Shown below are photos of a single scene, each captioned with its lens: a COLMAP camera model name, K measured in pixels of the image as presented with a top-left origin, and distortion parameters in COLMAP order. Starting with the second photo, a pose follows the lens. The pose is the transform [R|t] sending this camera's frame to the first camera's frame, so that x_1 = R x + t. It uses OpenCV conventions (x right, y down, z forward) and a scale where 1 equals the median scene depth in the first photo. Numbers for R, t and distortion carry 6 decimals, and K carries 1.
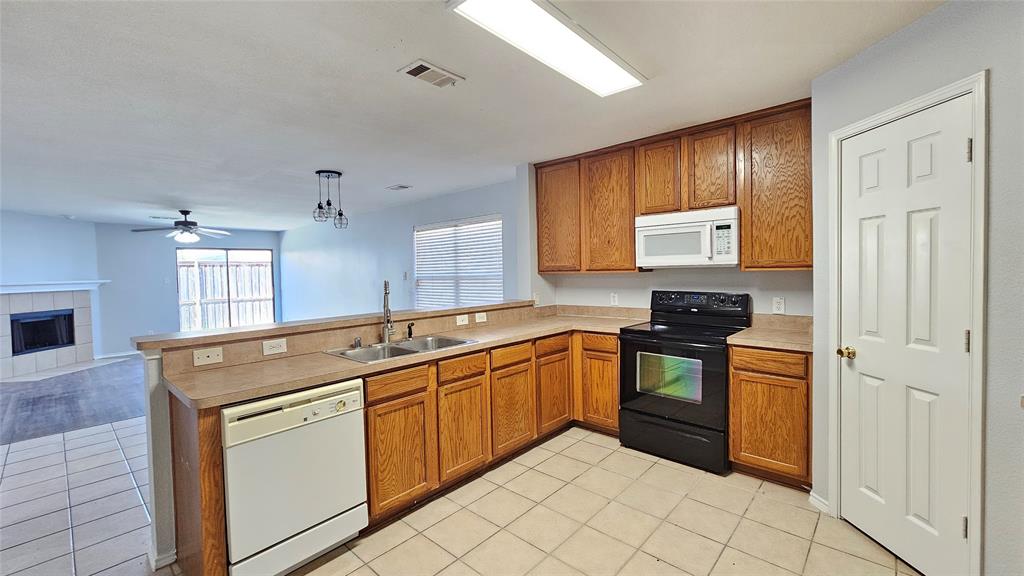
lens RADIAL K [[419.8, 0, 508.4], [0, 419.8, 284.4], [0, 0, 1]] dist [0.003848, -0.000711]
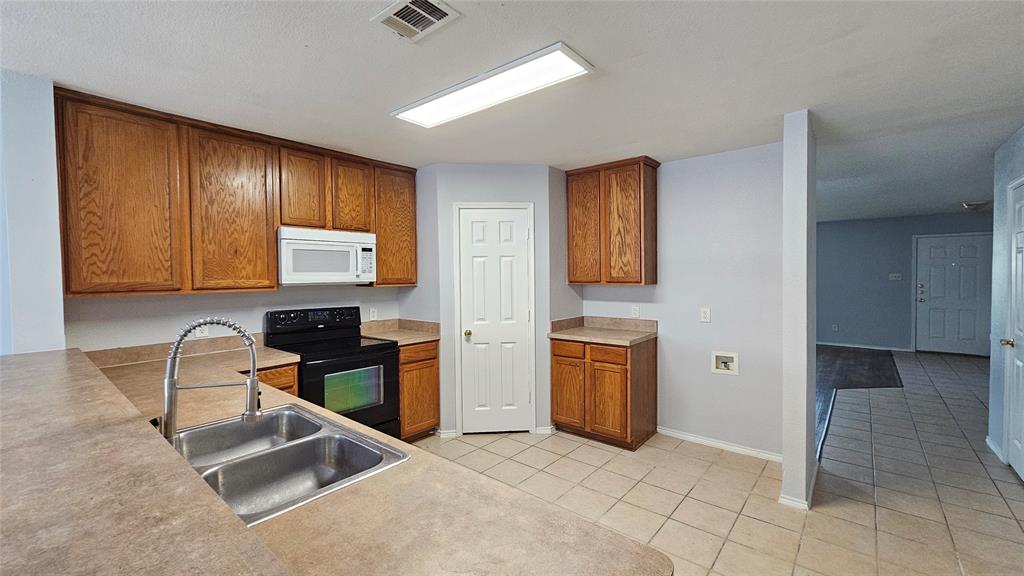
lens RADIAL K [[419.8, 0, 509.1], [0, 419.8, 284.4], [0, 0, 1]] dist [0.003848, -0.000711]
pose [[-0.041191, -0.004137, 0.999143, -0.670137], [0.043914, 0.999018, 0.005947, -0.029460], [-0.998186, 0.044121, -0.040969, 0.657607]]
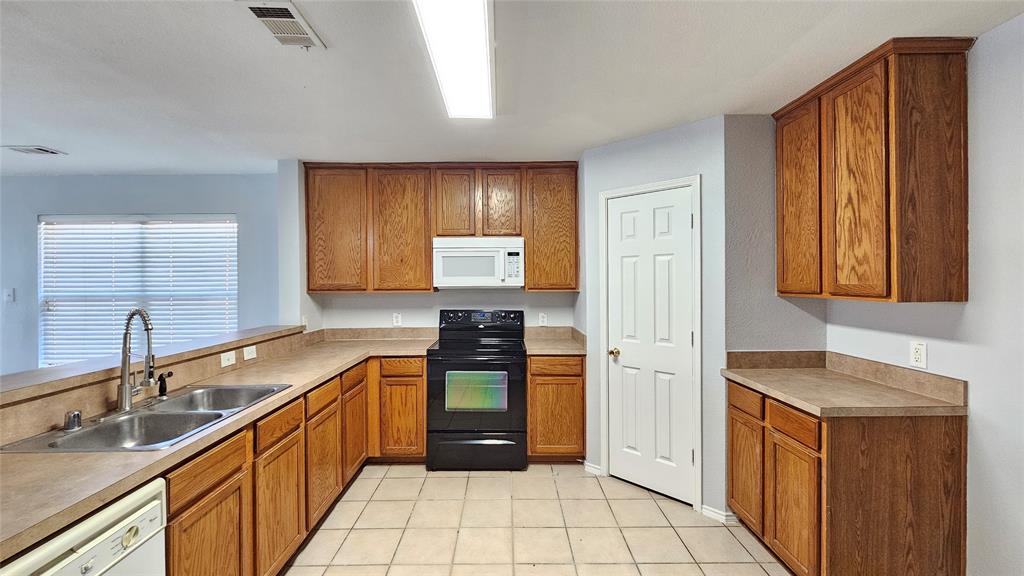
lens RADIAL K [[419.8, 0, 509.4], [0, 419.8, 283.4], [0, 0, 1]] dist [0.003848, -0.000711]
pose [[0.732928, 0.012795, 0.680186, -0.285964], [0.012507, 0.999401, -0.032276, -0.017454], [-0.680191, 0.032163, 0.732329, 0.159807]]
